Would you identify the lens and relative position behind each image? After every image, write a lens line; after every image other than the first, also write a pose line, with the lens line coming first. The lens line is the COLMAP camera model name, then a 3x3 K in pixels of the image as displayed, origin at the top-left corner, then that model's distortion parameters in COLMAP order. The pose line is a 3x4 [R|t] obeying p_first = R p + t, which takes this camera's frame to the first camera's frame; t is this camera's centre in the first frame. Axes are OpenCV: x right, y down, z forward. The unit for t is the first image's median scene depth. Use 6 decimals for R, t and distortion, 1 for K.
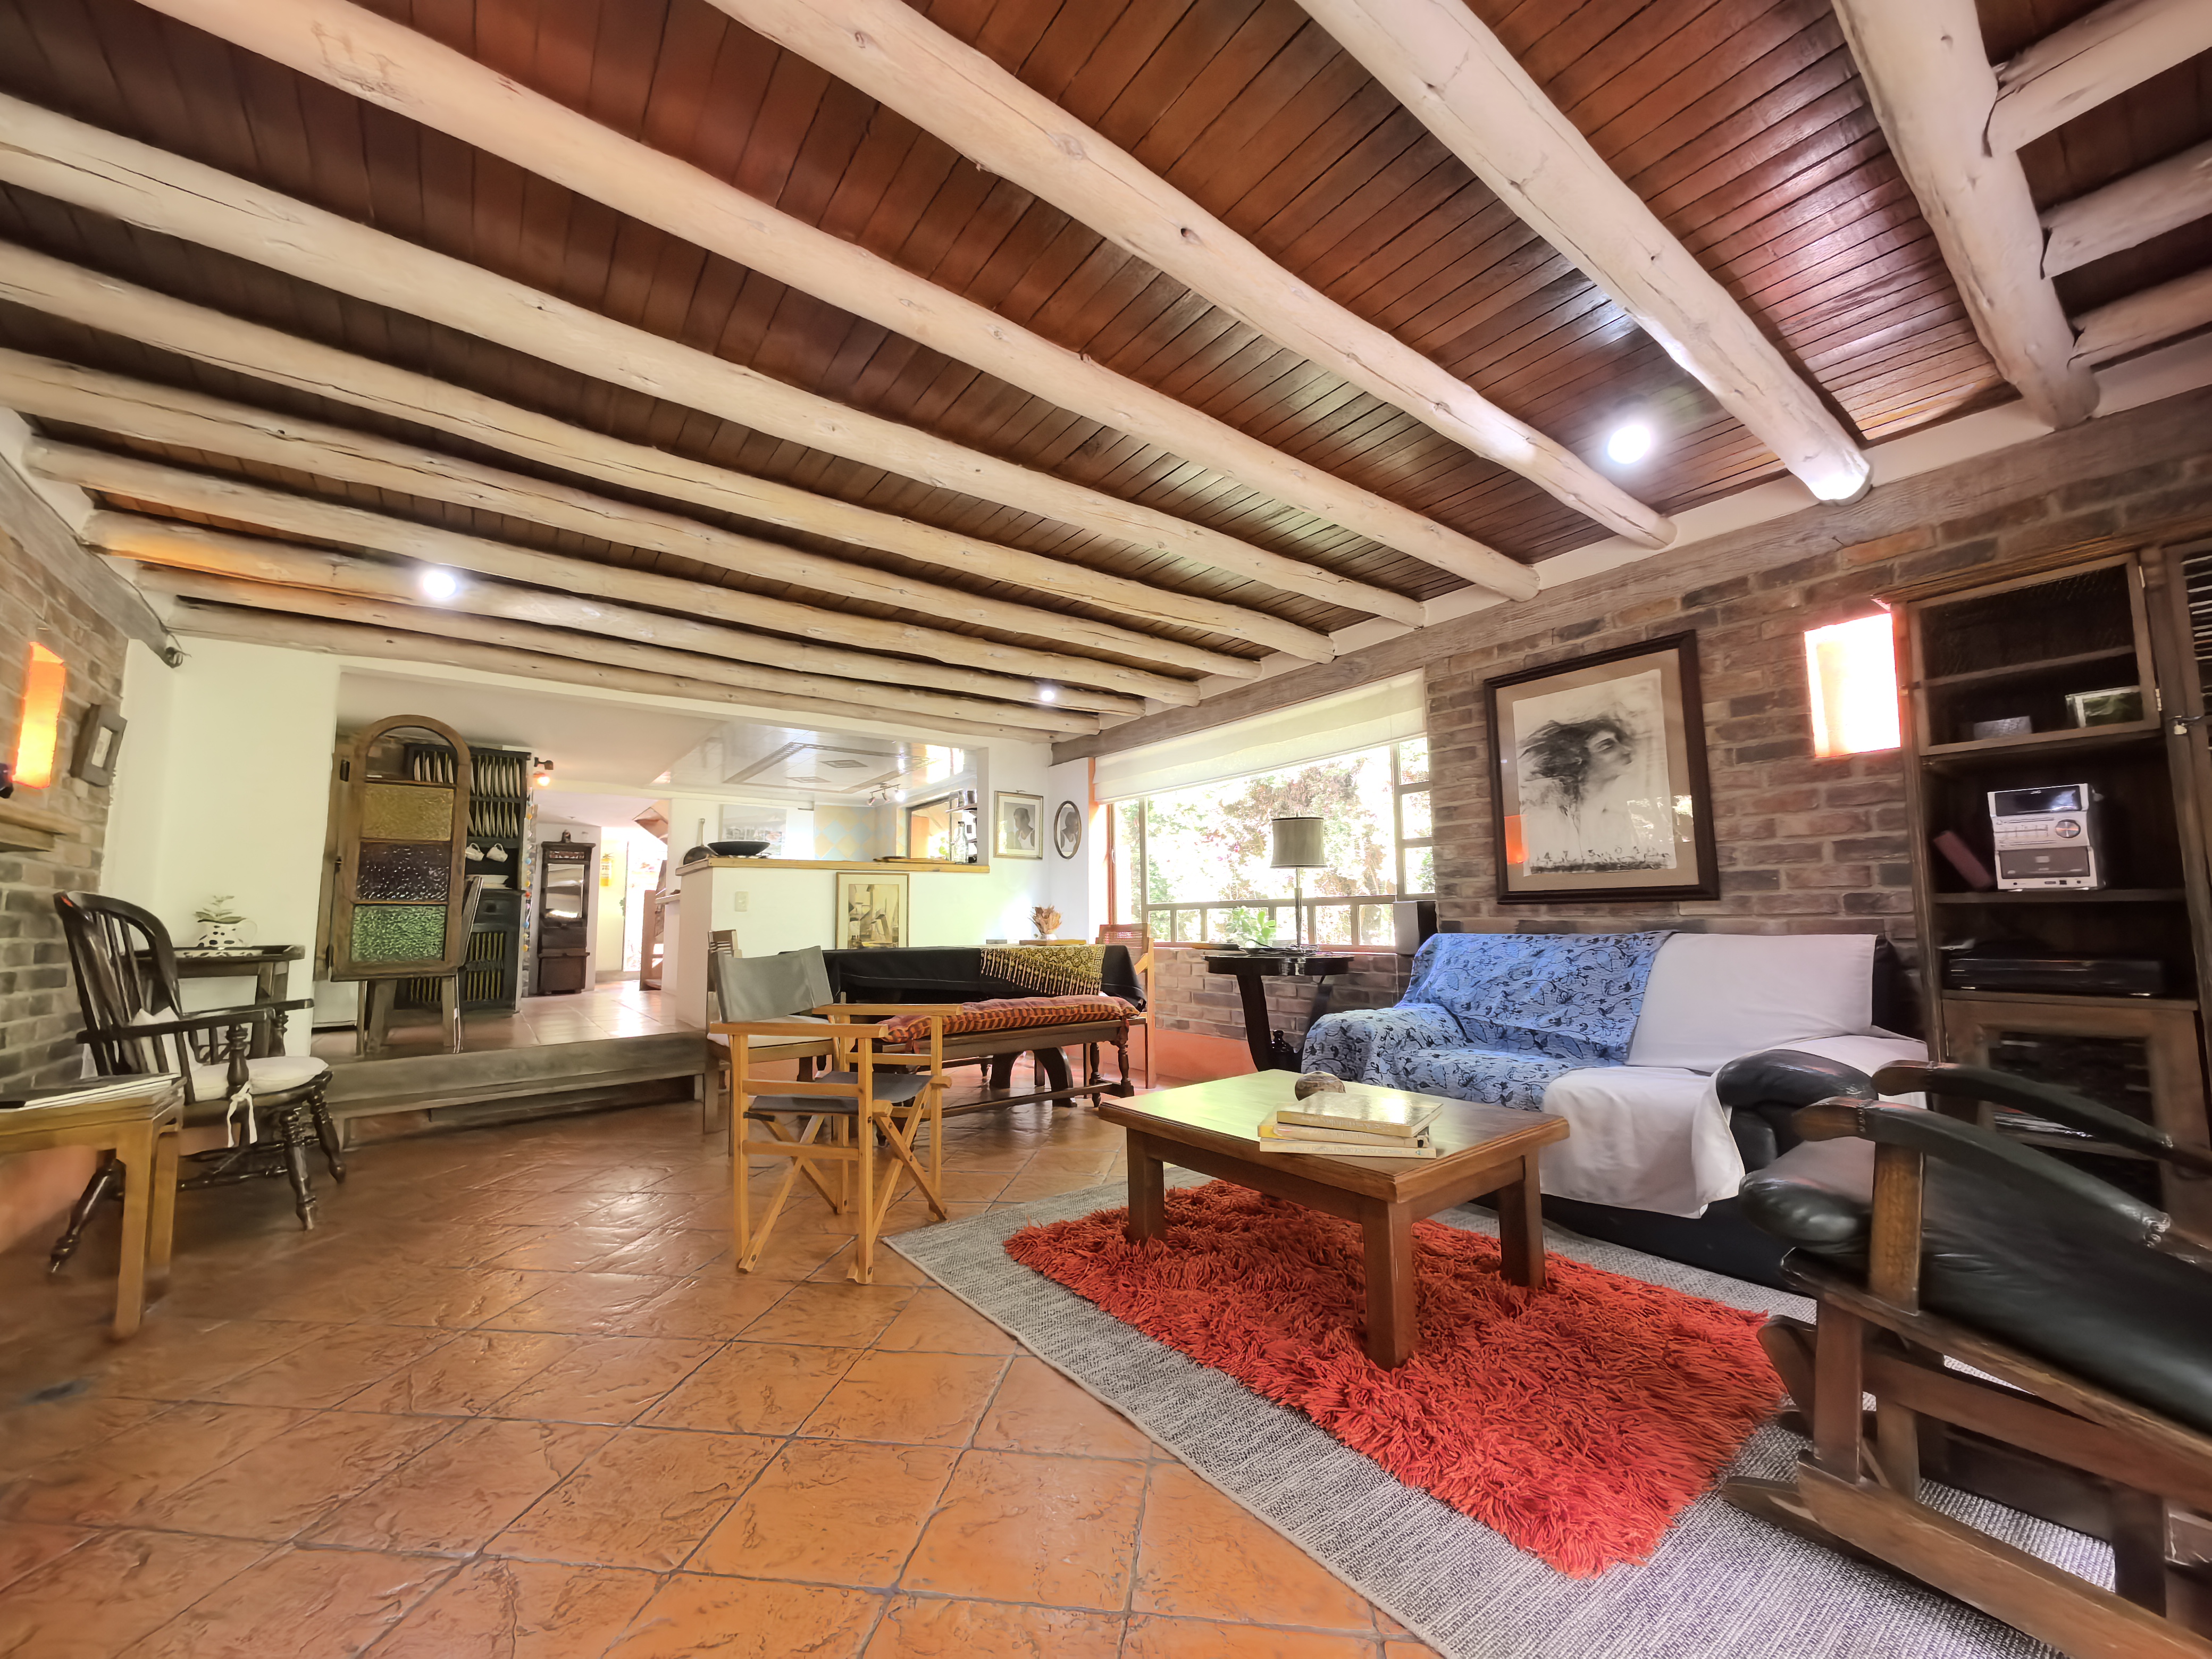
lens RADIAL K [[850.3, 0, 1113.4], [0, 850.3, 828.6], [0, 0, 1]] dist [0.001060, 0.000187]
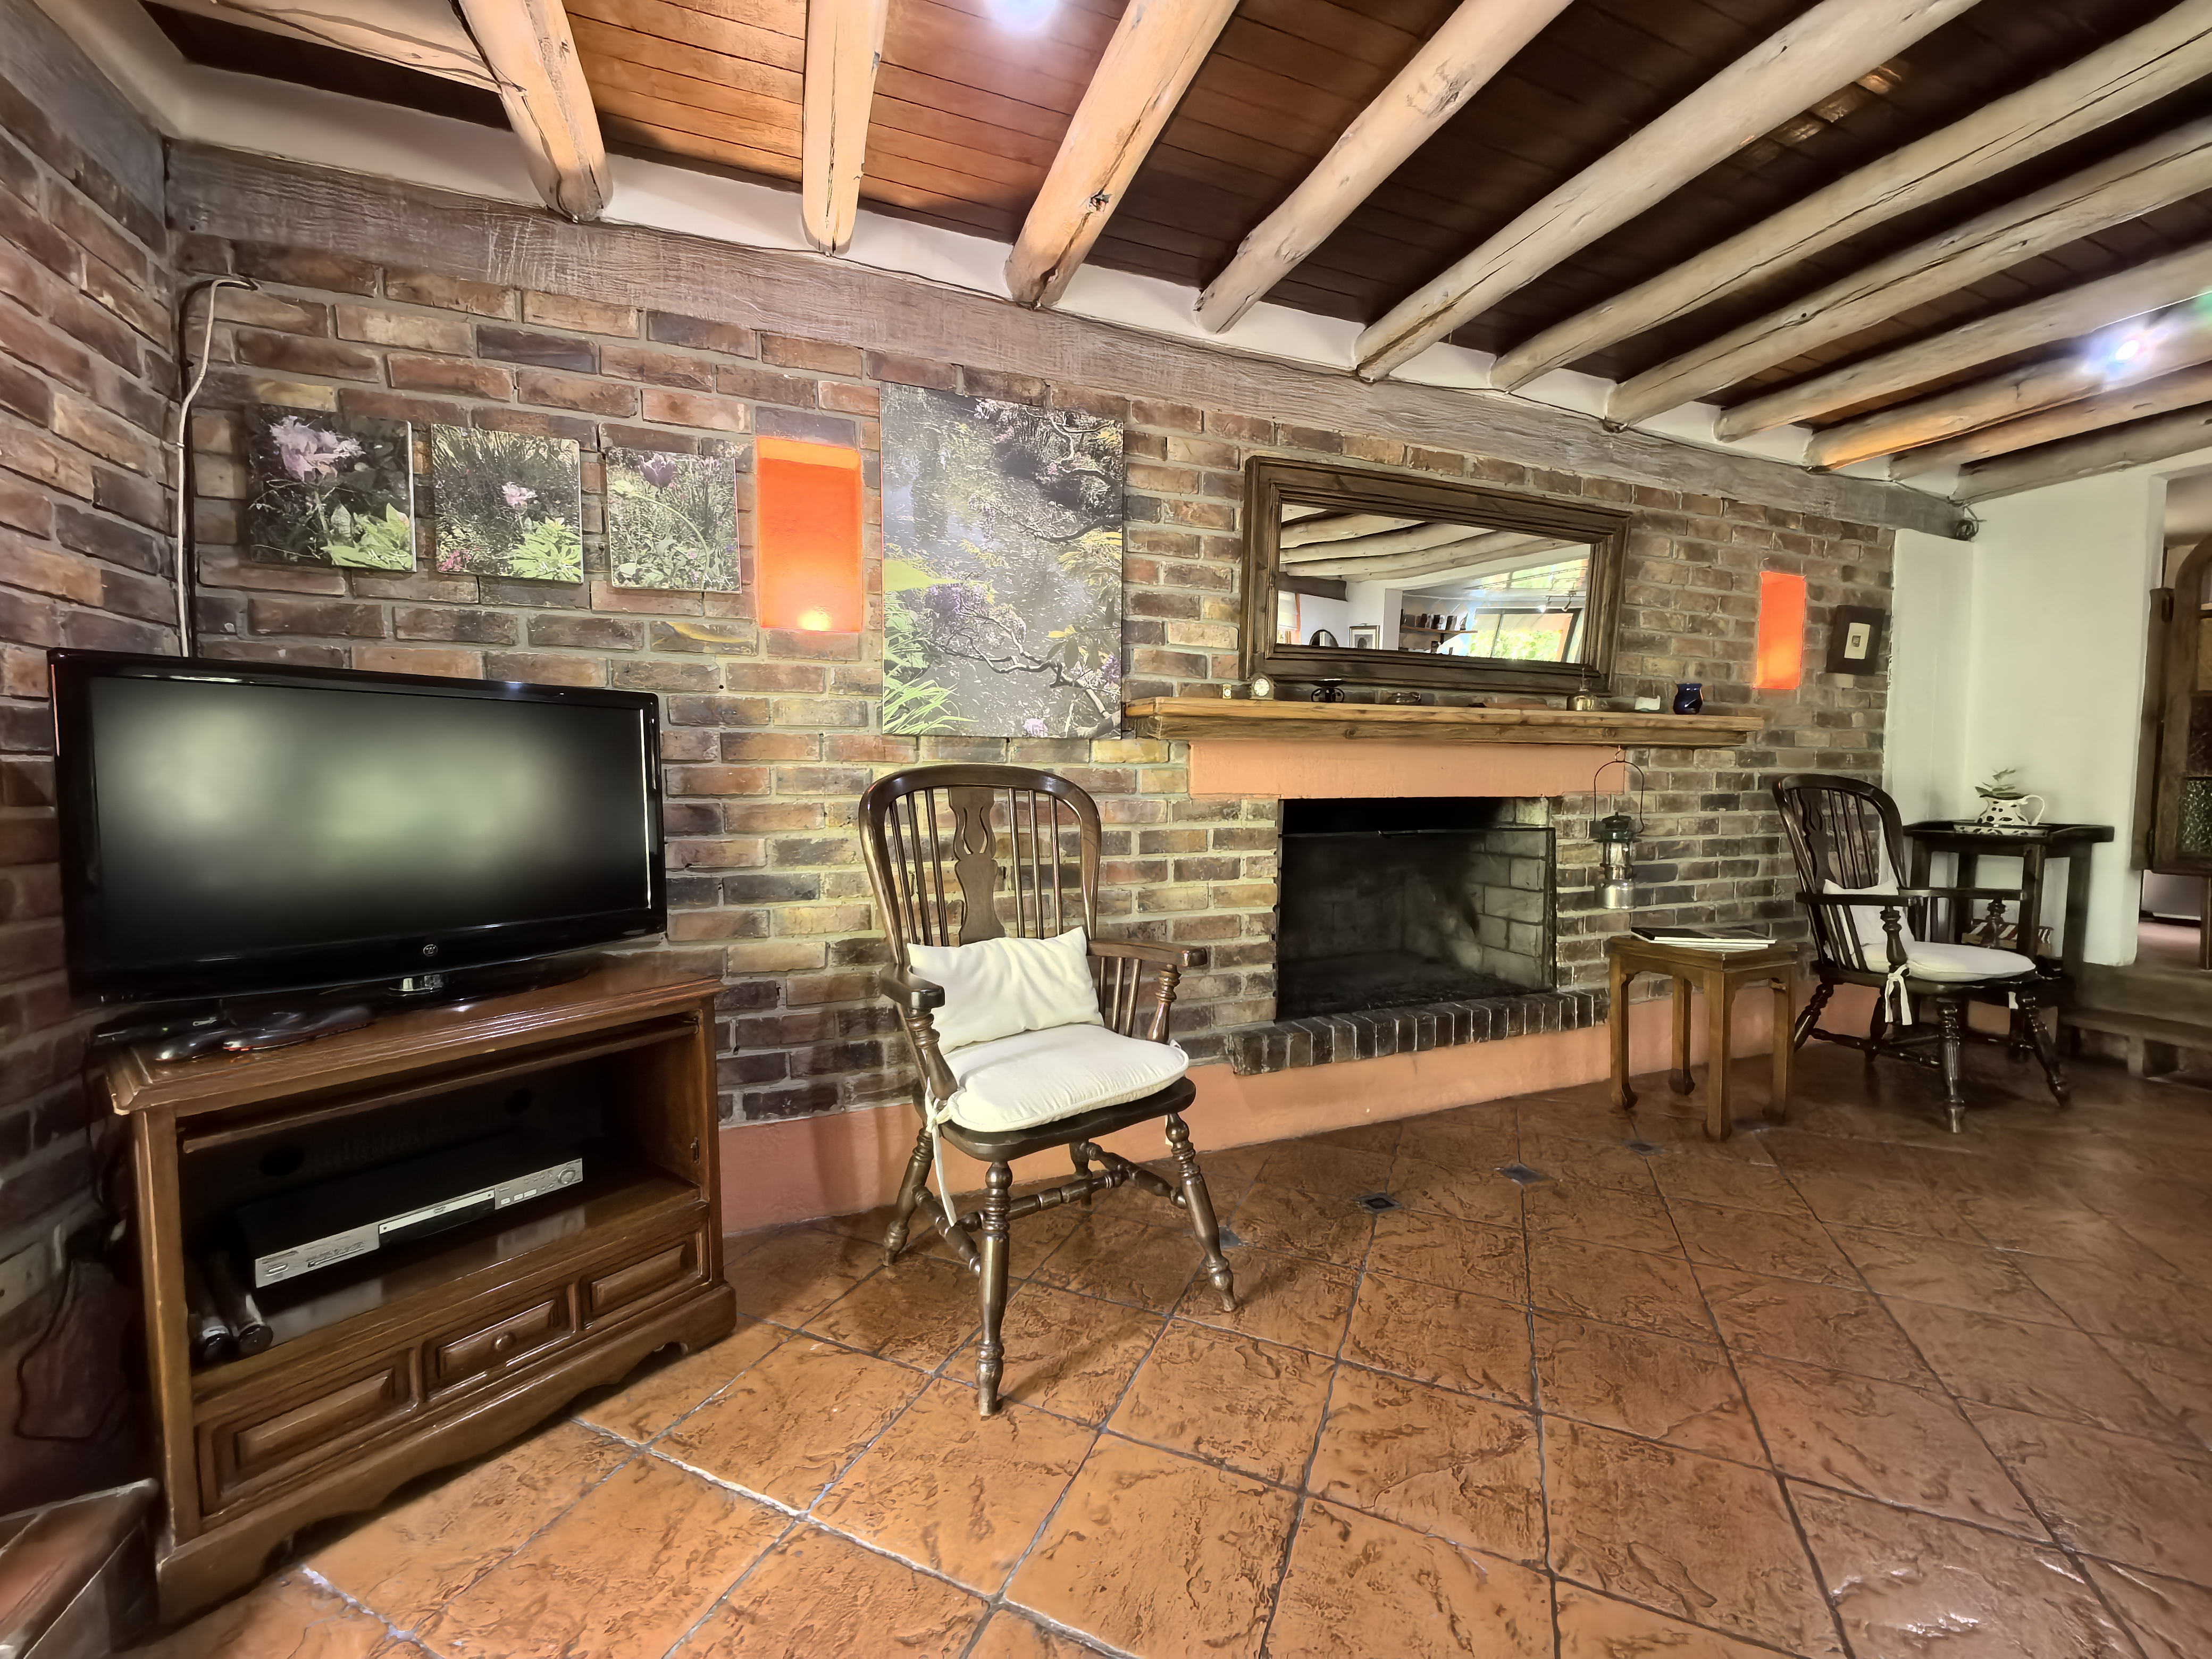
lens RADIAL K [[850.3, 0, 1101.6], [0, 850.3, 826.7], [0, 0, 1]] dist [0.001060, 0.000187]
pose [[-0.278077, 0.070879, -0.957940, 0.152475], [0.105315, 0.993511, 0.042939, -0.005306], [0.954768, -0.088945, -0.283737, 0.303000]]
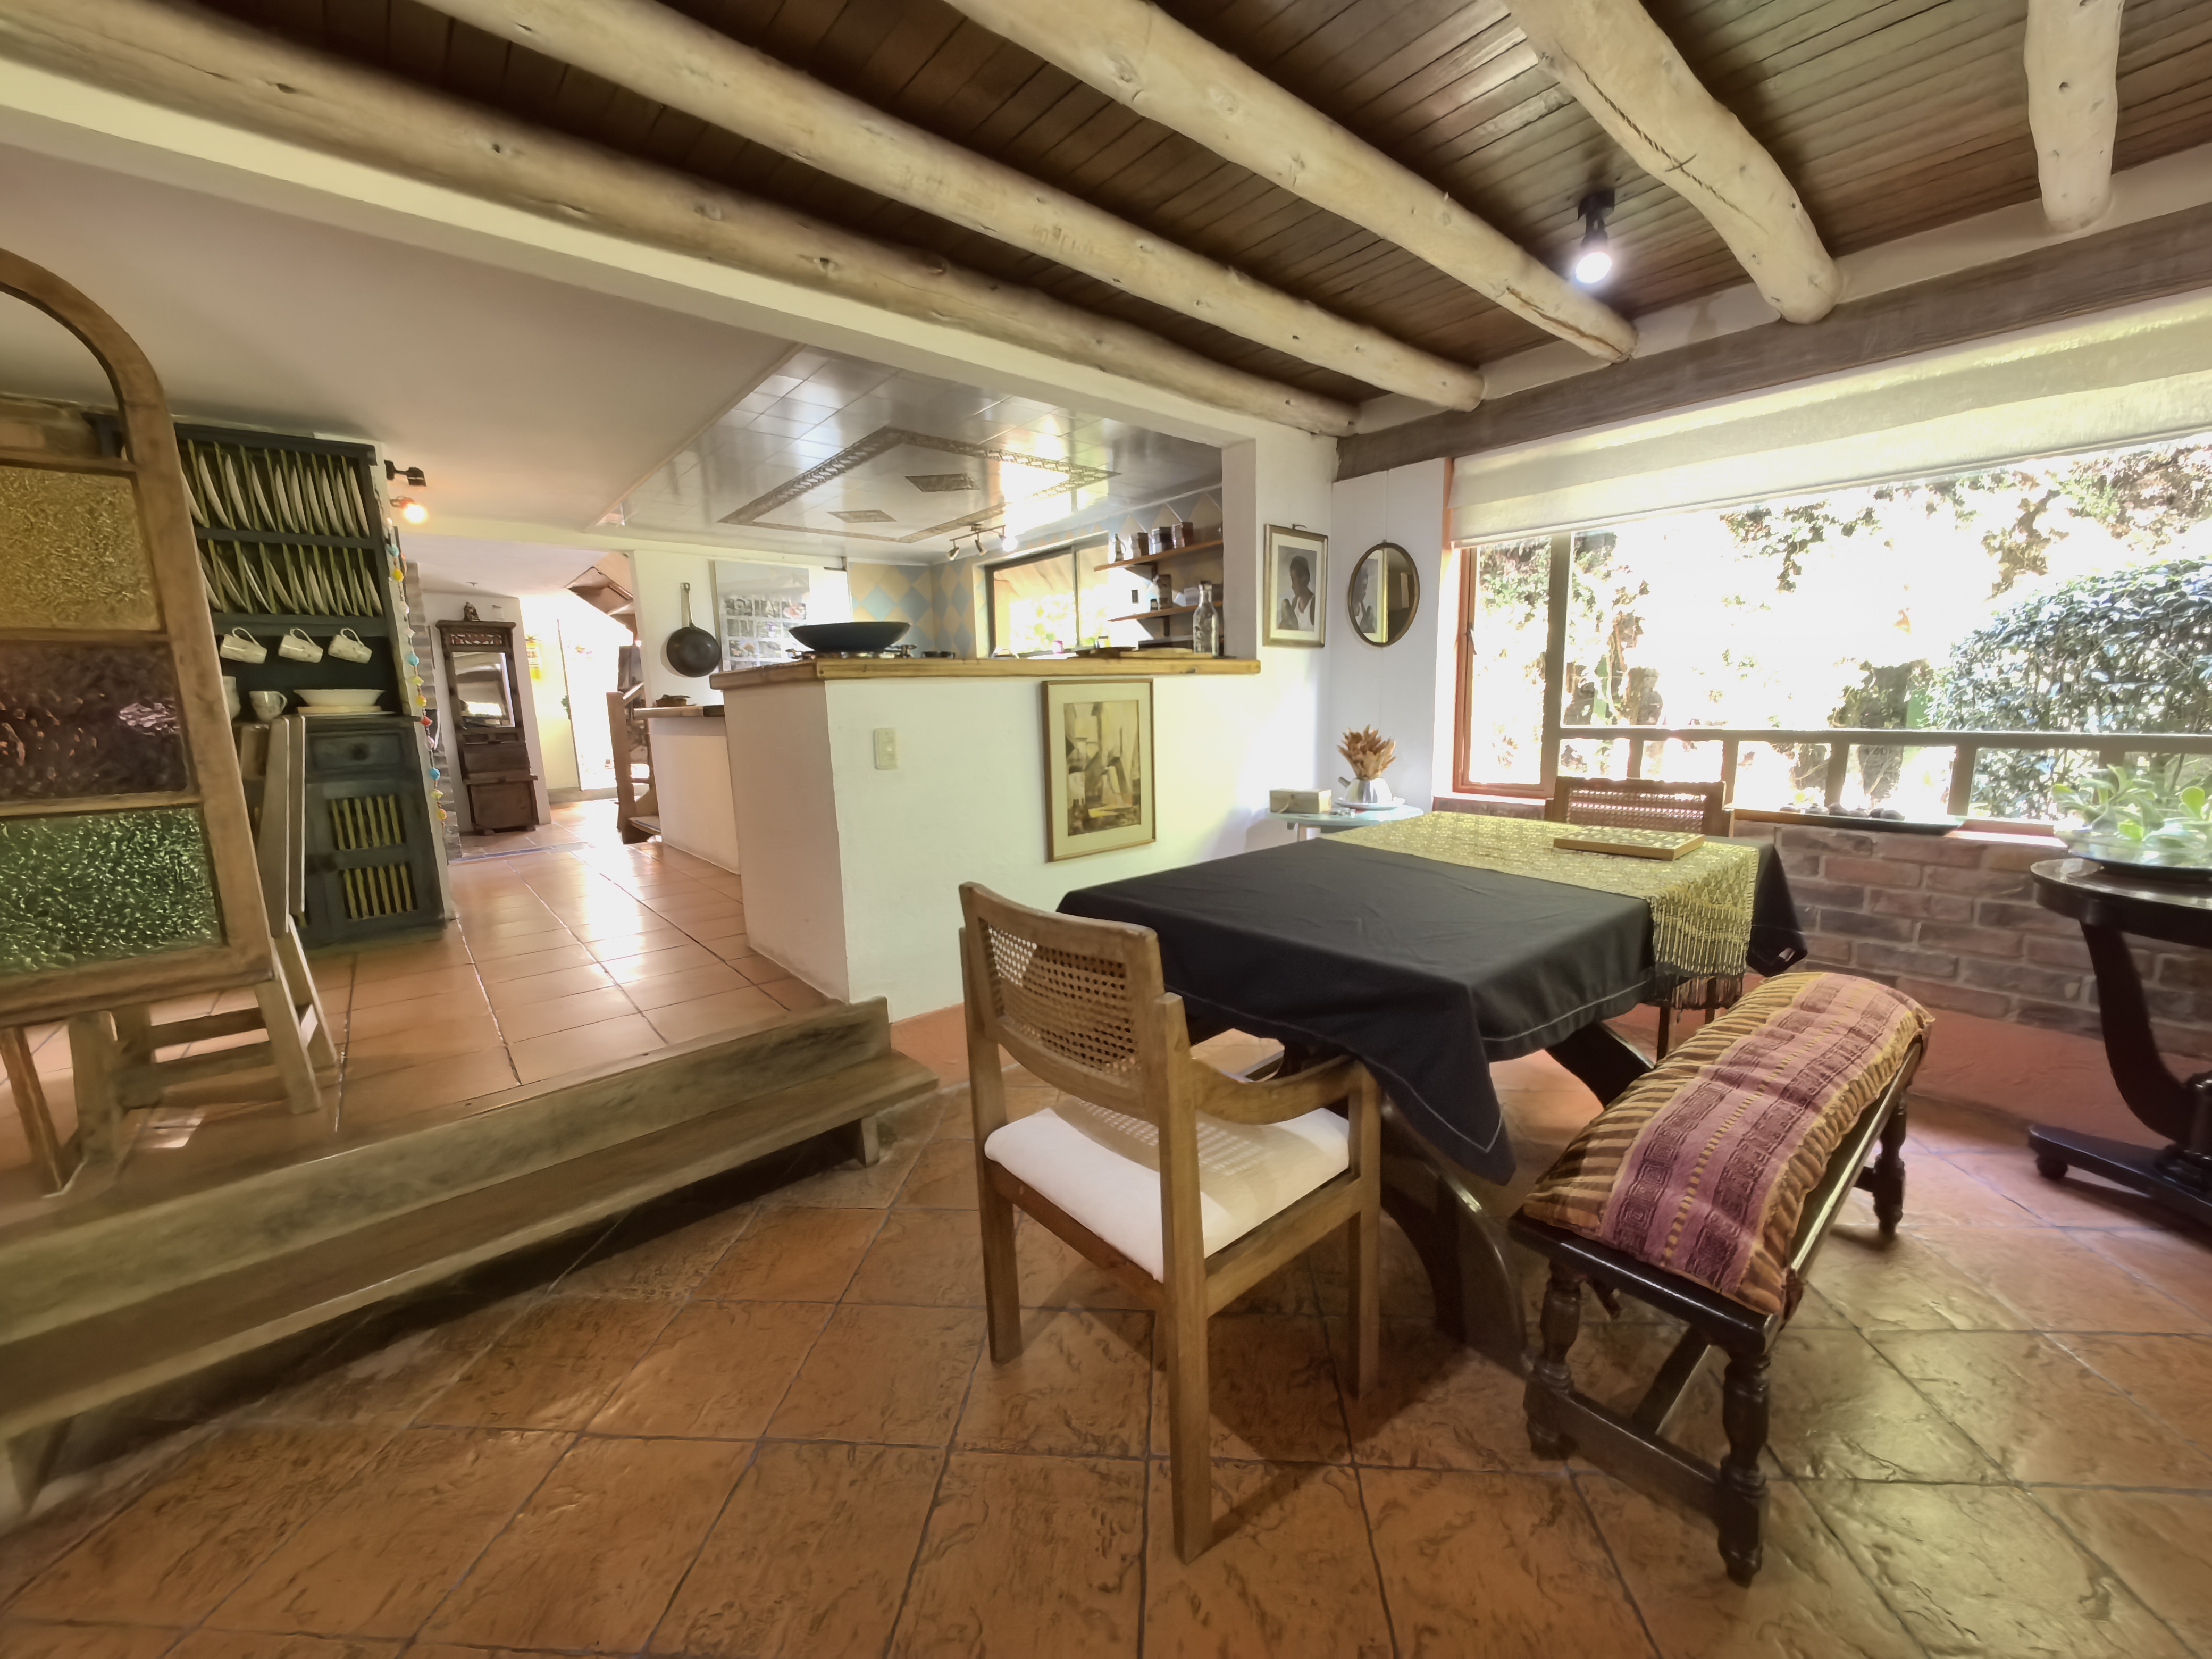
lens RADIAL K [[850.3, 0, 1123.8], [0, 850.3, 825.8], [0, 0, 1]] dist [0.001060, 0.000187]
pose [[0.997322, -0.024394, 0.068941, -0.486610], [0.005779, 0.966065, 0.258235, 0.004515], [-0.072901, -0.257145, 0.963619, 0.734282]]
